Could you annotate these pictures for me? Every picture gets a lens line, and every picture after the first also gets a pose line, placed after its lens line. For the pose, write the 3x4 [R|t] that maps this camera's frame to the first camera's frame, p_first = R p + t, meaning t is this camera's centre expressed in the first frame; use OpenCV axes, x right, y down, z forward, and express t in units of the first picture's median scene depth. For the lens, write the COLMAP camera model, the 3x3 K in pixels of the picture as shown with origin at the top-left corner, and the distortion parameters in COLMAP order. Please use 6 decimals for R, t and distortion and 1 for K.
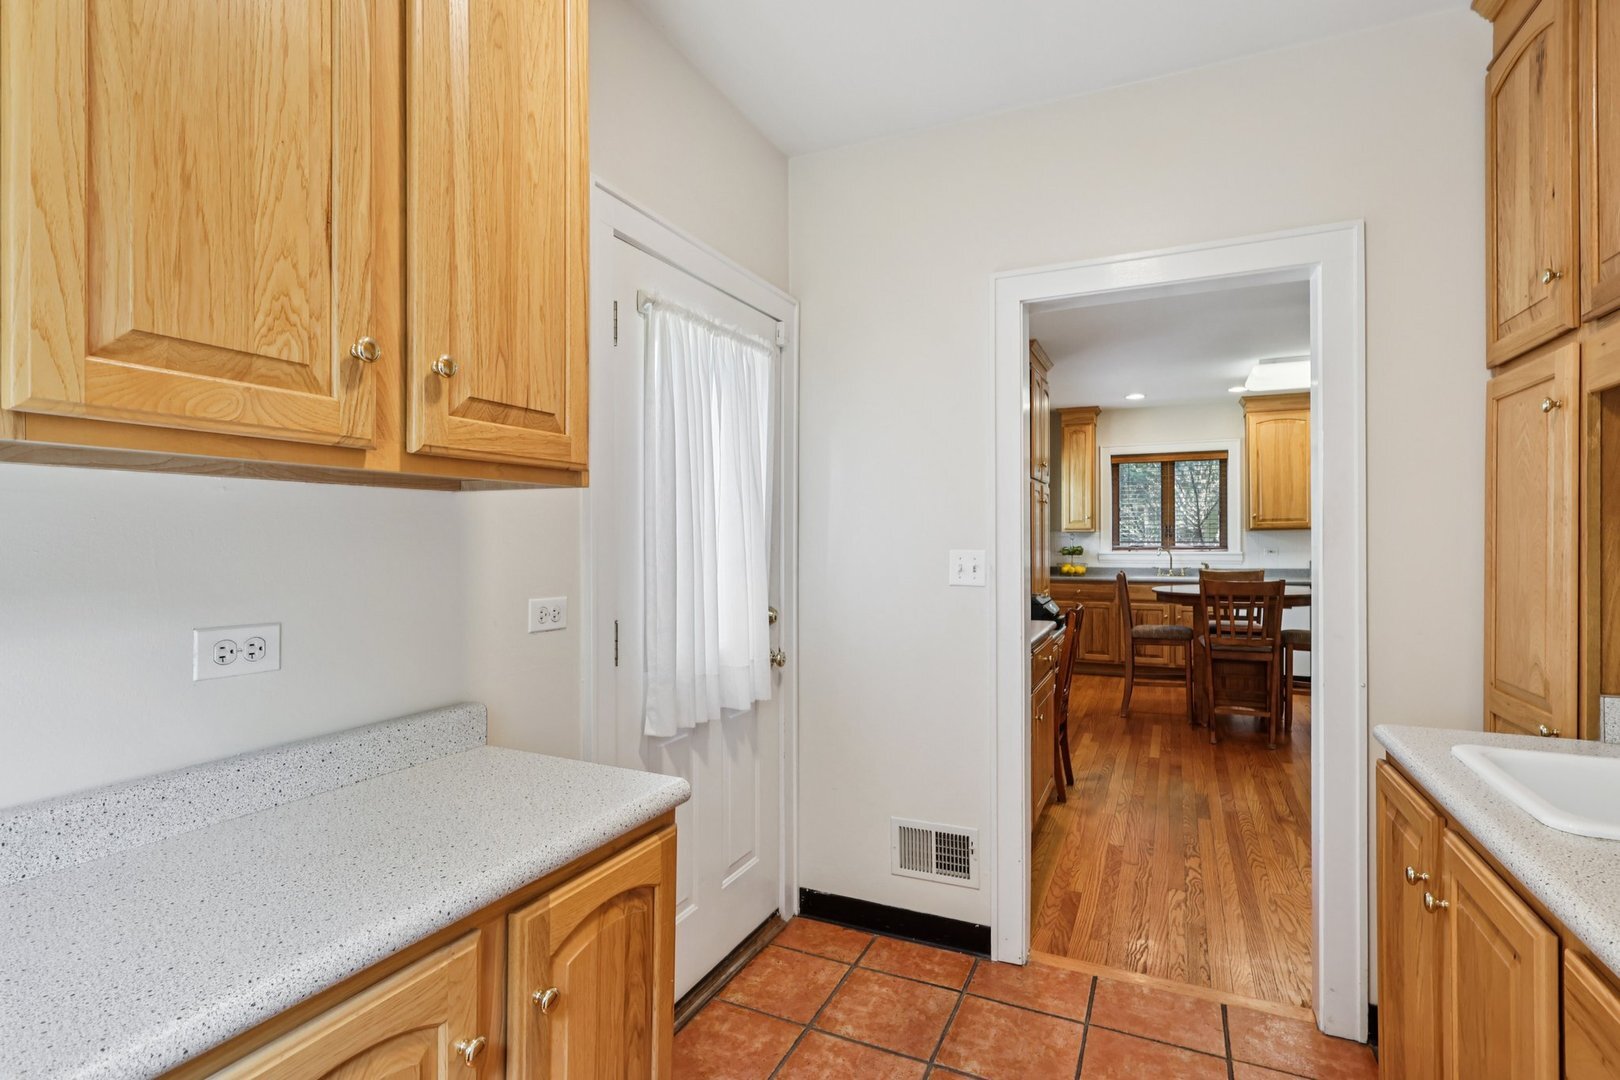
lens RADIAL K [[774.6, 0, 810.4], [0, 774.6, 536.0], [0, 0, 1]] dist [0.000863, -0.000124]
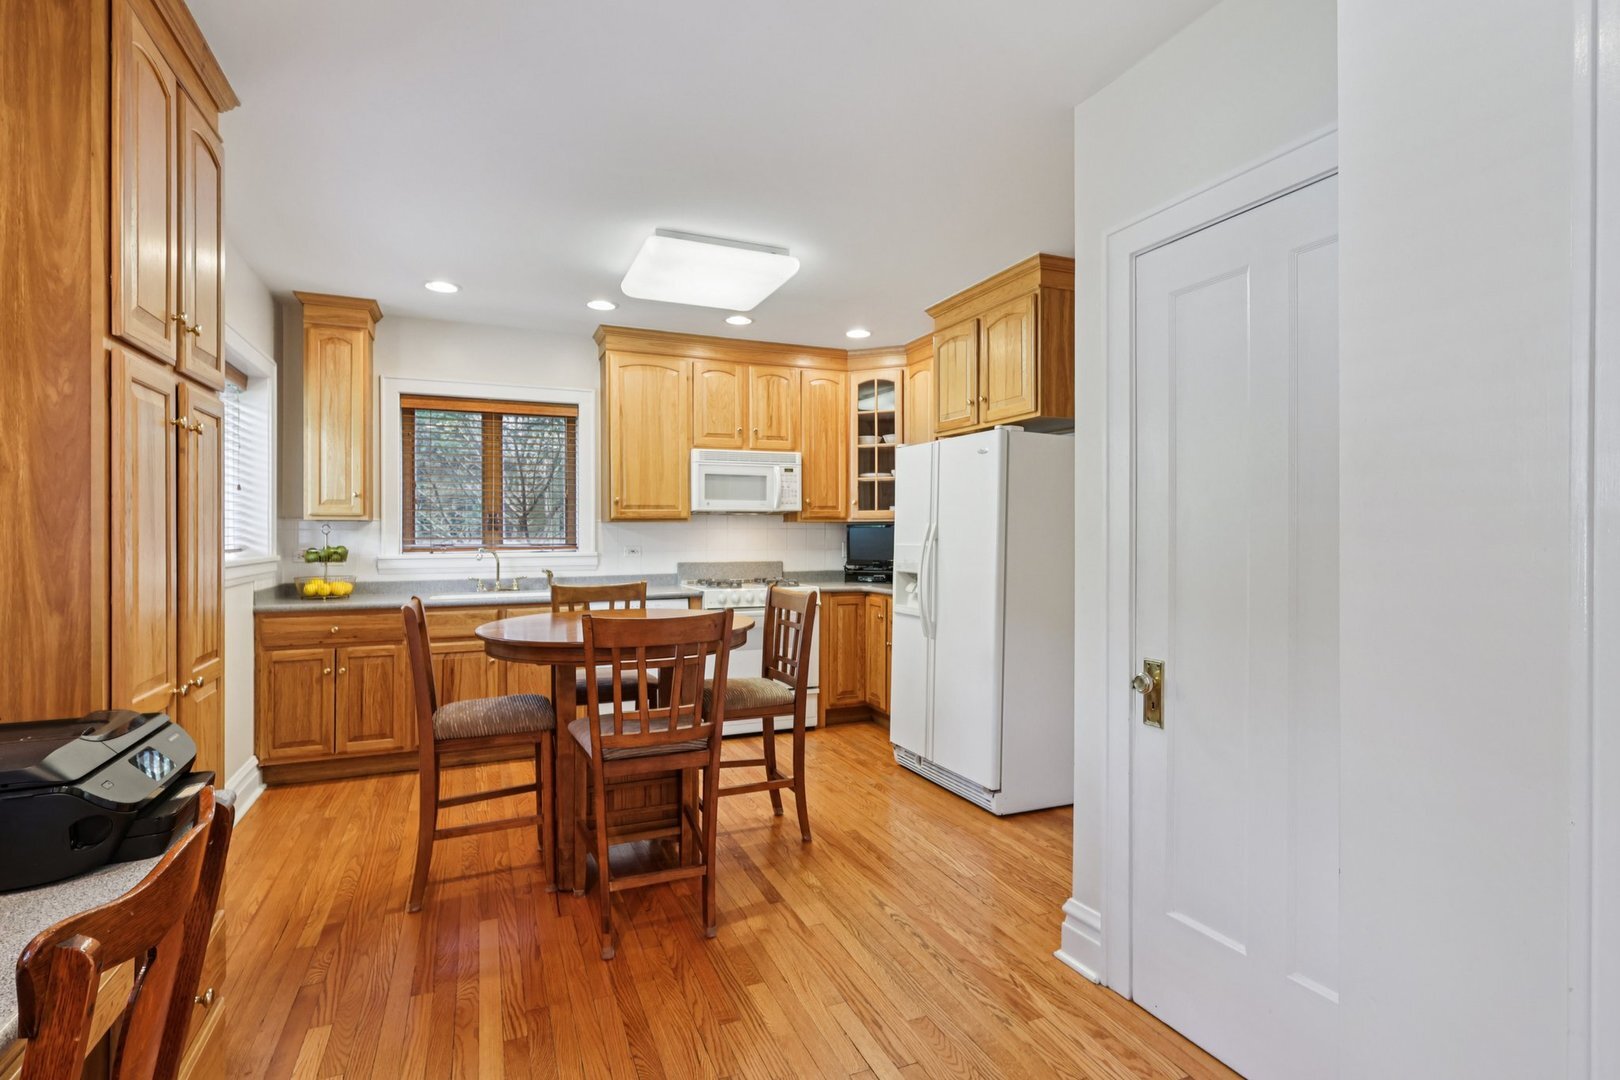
lens RADIAL K [[774.6, 0, 800.4], [0, 774.6, 536.0], [0, 0, 1]] dist [0.000863, -0.000124]
pose [[0.673258, 0.000193, 0.739408, 0.161616], [-0.003596, 0.999989, 0.003014, 0.003149], [-0.739399, -0.004688, 0.673251, 0.386668]]
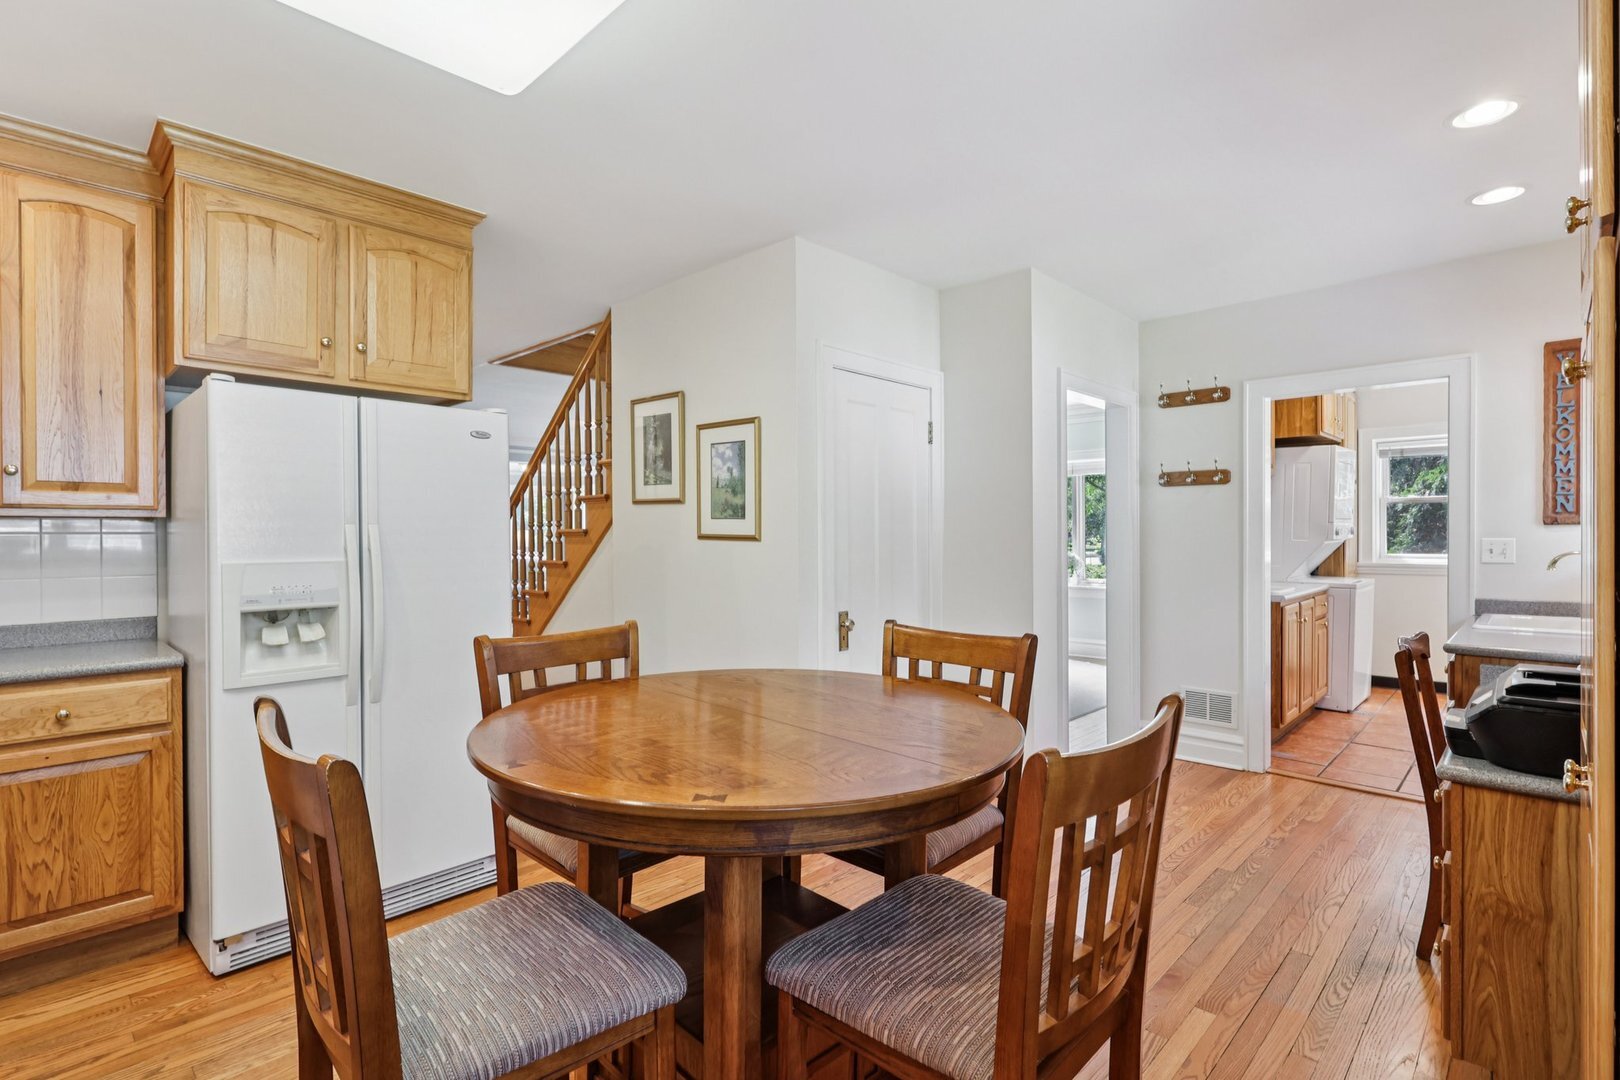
lens RADIAL K [[774.6, 0, 803.6], [0, 774.6, 536.8], [0, 0, 1]] dist [0.000863, -0.000124]
pose [[-0.942926, 0.005356, 0.332960, 0.400694], [0.005378, 0.999985, -0.000856, 0.002561], [-0.332960, 0.000983, -0.942940, 1.222794]]
